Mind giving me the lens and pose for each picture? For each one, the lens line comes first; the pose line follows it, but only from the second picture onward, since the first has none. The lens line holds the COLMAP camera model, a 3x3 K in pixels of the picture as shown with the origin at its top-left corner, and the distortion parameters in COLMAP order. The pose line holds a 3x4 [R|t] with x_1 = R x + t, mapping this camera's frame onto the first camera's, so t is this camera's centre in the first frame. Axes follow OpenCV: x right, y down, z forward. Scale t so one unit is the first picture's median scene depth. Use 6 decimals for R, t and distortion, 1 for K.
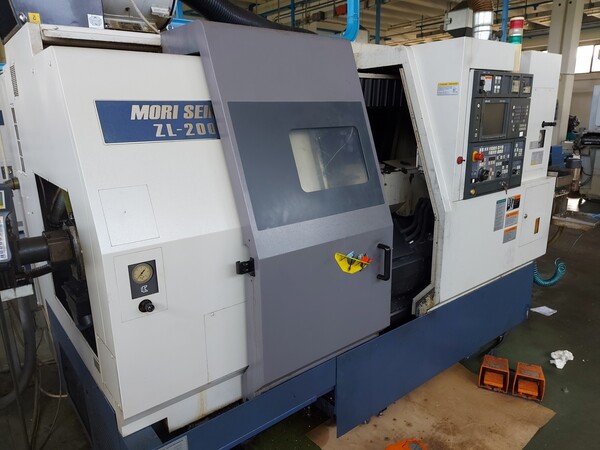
lens RADIAL K [[430.0, 0, 303.1], [0, 430.0, 226.0], [0, 0, 1]] dist [0.110027, -0.125587]
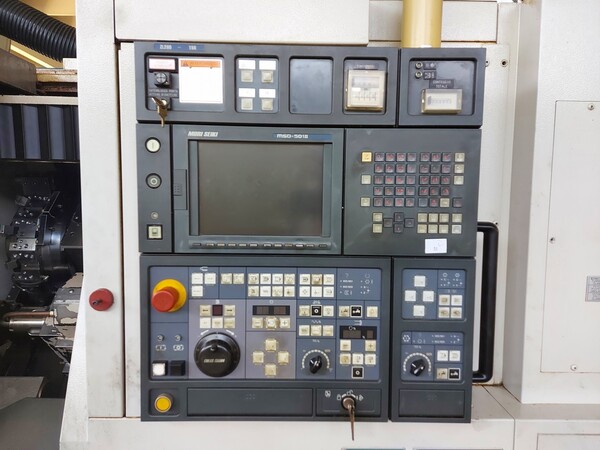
lens RADIAL K [[430.0, 0, 303.1], [0, 430.0, 226.0], [0, 0, 1]] dist [0.110027, -0.125587]
pose [[0.786379, 0.070068, -0.613758, 0.660546], [-0.180622, 0.976208, -0.119976, -0.186398], [0.590749, 0.205204, 0.780325, 0.780522]]
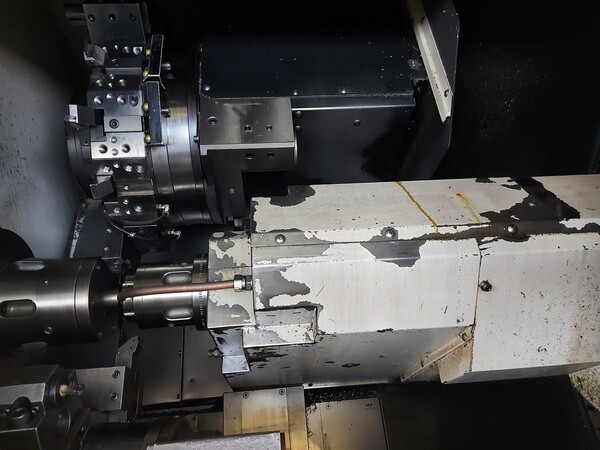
lens RADIAL K [[430.0, 0, 303.1], [0, 430.0, 226.0], [0, 0, 1]] dist [0.110027, -0.125587]
pose [[0.834342, 0.154872, -0.529044, 0.254928], [-0.129147, 0.987930, 0.085531, -0.152070], [0.535905, -0.003037, 0.844273, 0.847419]]
